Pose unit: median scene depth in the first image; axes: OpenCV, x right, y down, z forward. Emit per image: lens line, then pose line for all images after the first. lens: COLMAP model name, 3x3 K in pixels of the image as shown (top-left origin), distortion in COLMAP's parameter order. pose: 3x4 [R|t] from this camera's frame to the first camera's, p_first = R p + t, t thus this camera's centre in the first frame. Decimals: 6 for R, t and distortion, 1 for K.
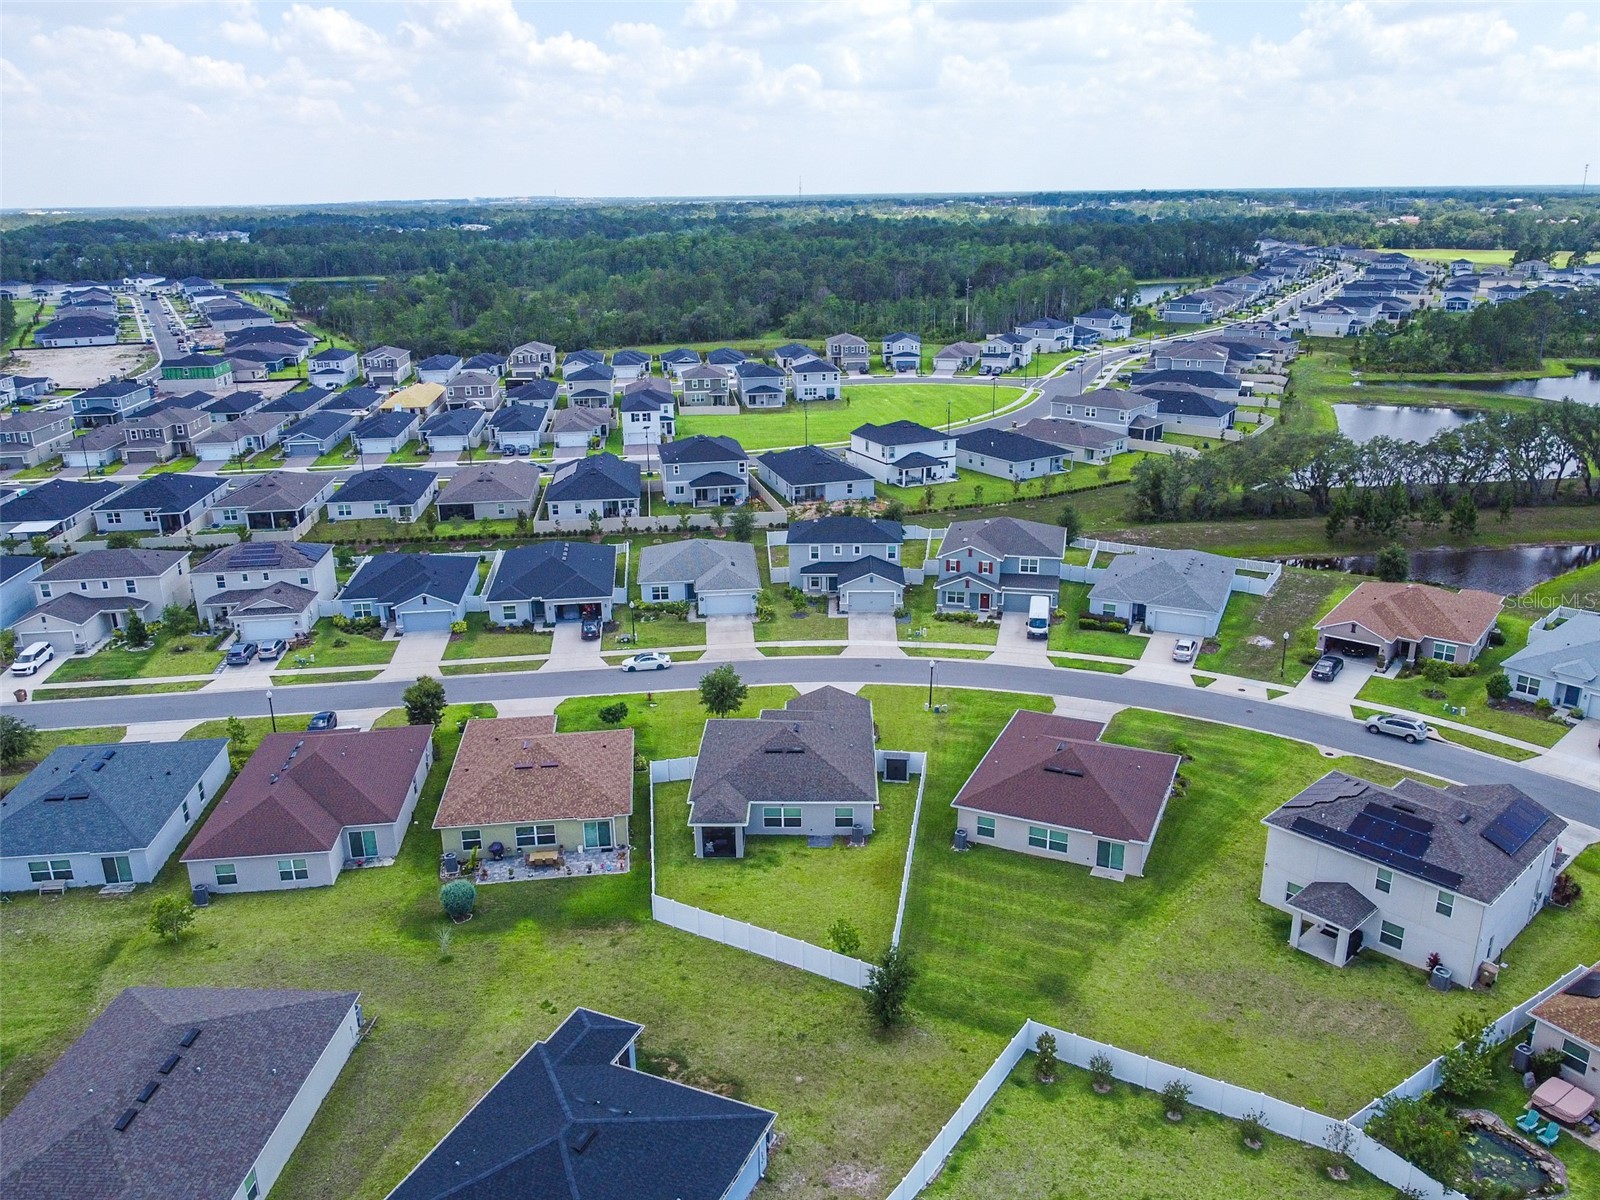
lens RADIAL K [[1223.6, 0, 795.6], [0, 1223.6, 593.4], [0, 0, 1]] dist [-0.006636, -0.000269]
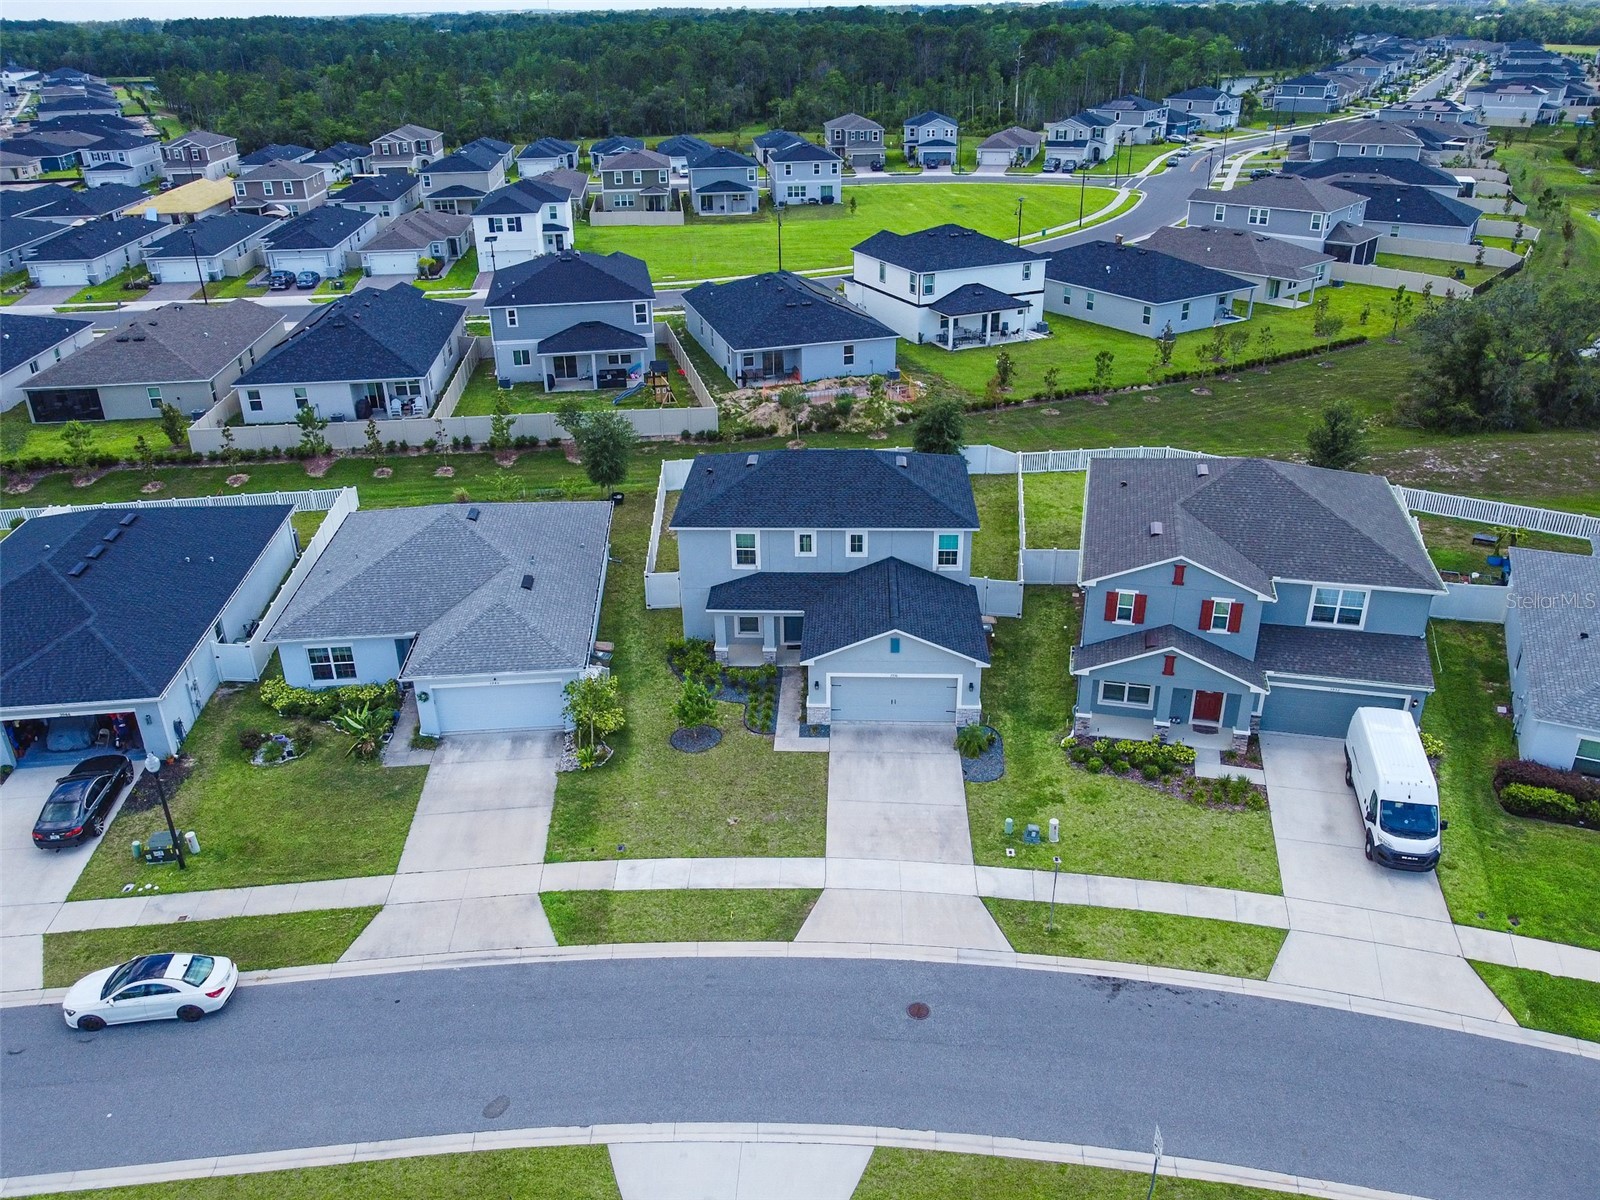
lens RADIAL K [[1221.9, 0, 796.2], [0, 1221.9, 596.7], [0, 0, 1]] dist [-0.006178, -0.001138]
pose [[0.999971, 0.003009, -0.006957, 0.025907], [-0.002058, 0.991119, 0.132964, -0.053035], [0.007296, -0.132946, 0.991096, 0.472914]]
